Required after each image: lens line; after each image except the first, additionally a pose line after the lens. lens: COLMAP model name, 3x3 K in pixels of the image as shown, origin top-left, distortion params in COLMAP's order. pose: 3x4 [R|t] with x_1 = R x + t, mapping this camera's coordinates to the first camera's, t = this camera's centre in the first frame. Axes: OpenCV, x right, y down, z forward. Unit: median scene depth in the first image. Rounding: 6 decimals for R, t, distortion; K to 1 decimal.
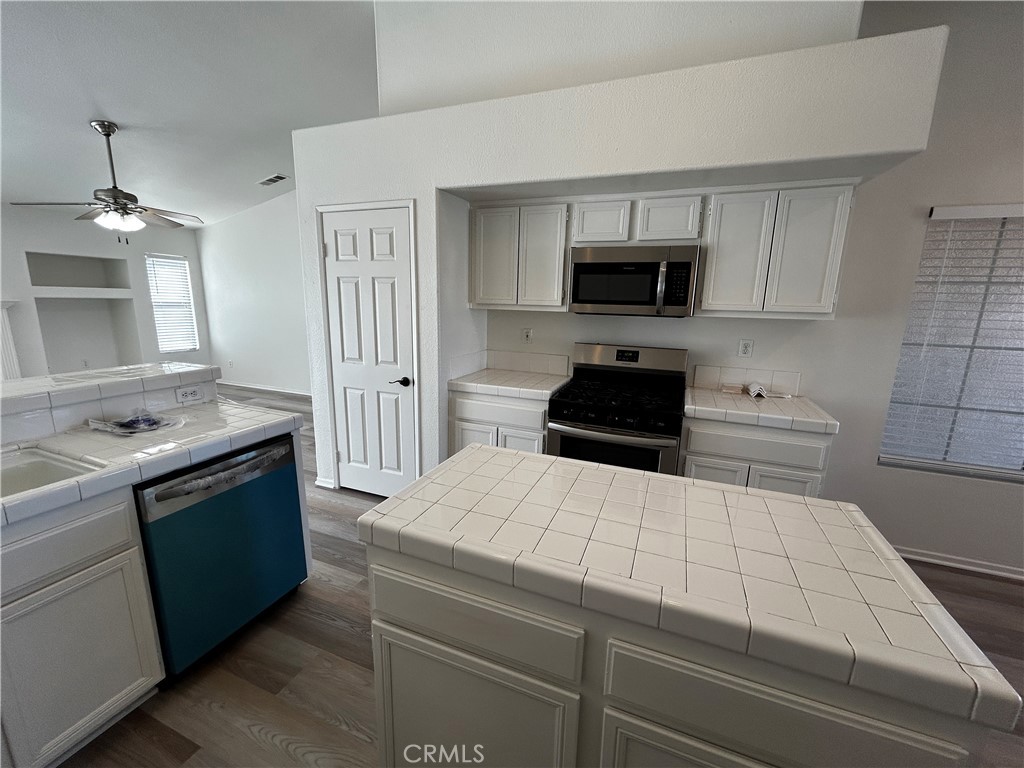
lens RADIAL K [[414.4, 0, 512.4], [0, 414.4, 384.6], [0, 0, 1]] dist [0.000241, 0.000353]
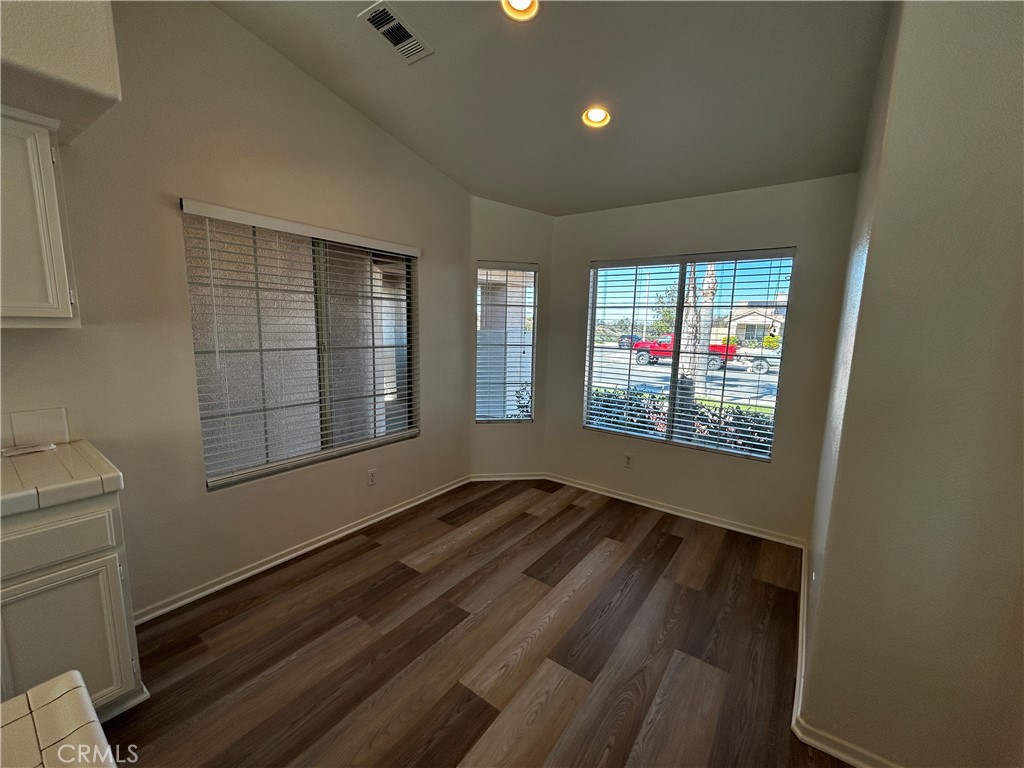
lens RADIAL K [[414.4, 0, 517.0], [0, 414.4, 385.5], [0, 0, 1]] dist [0.000241, 0.000353]
pose [[0.242222, -0.162633, 0.956493, 0.241238], [0.174754, 0.977041, 0.121872, -0.017319], [-0.954353, 0.137631, 0.265081, 0.120738]]
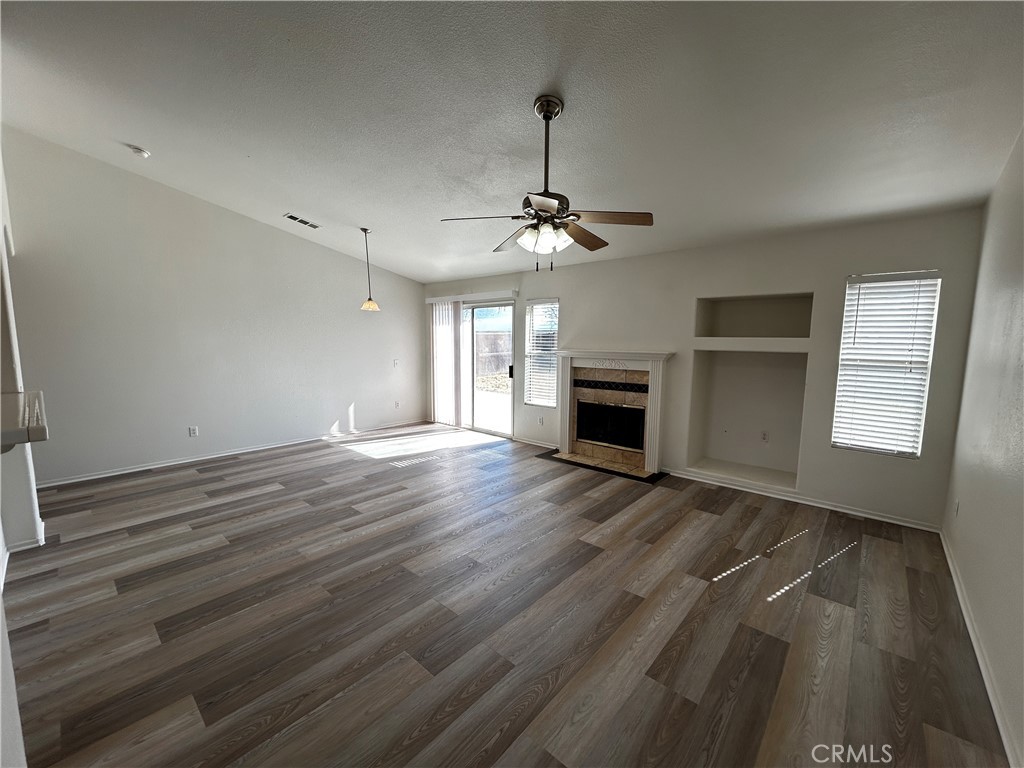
lens RADIAL K [[414.4, 0, 512.9], [0, 414.4, 385.2], [0, 0, 1]] dist [0.000241, 0.000353]
pose [[-0.336653, 0.077150, -0.938463, -0.391072], [-0.205048, 0.966715, 0.153029, -0.380041], [0.919032, 0.243947, -0.309628, 1.836374]]
